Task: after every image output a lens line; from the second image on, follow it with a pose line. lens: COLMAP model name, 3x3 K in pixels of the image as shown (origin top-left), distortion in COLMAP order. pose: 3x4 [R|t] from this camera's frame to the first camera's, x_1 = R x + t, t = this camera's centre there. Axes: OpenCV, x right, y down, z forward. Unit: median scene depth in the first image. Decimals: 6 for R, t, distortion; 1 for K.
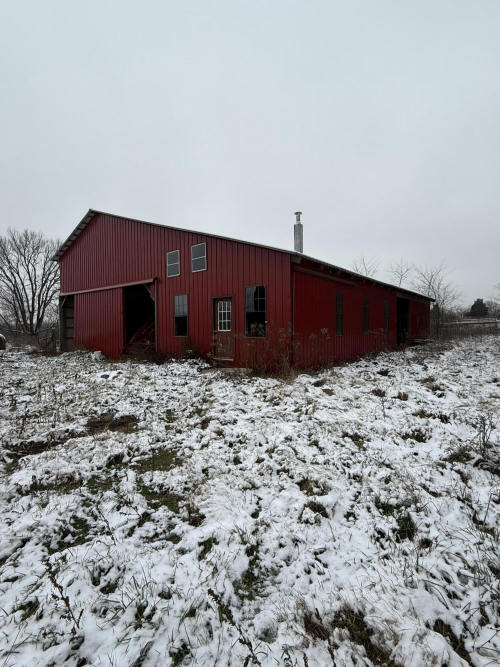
lens RADIAL K [[311.1, 0, 250.1], [0, 311.1, 334.2], [0, 0, 1]] dist [-0.000717, 0.000011]
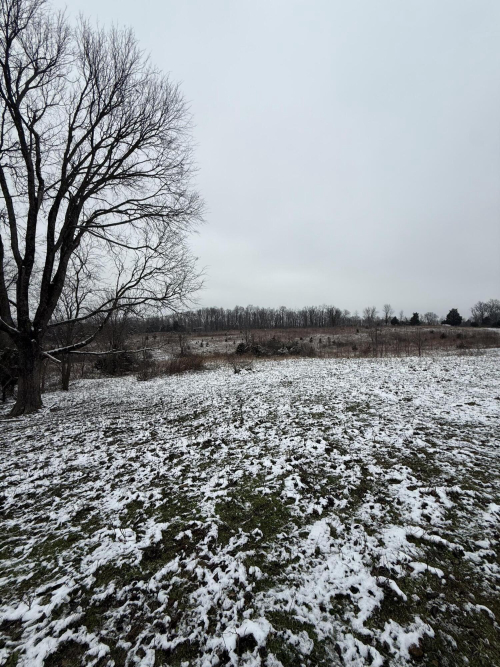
lens RADIAL K [[267.3, 0, 249.9], [0, 267.3, 333.7], [0, 0, 1]] dist [-0.001332, -0.000064]
pose [[0.996281, 0.006035, 0.085951, -0.492112], [-0.004041, 0.999719, -0.023360, 0.006386], [-0.086068, 0.022926, 0.996025, 0.702716]]
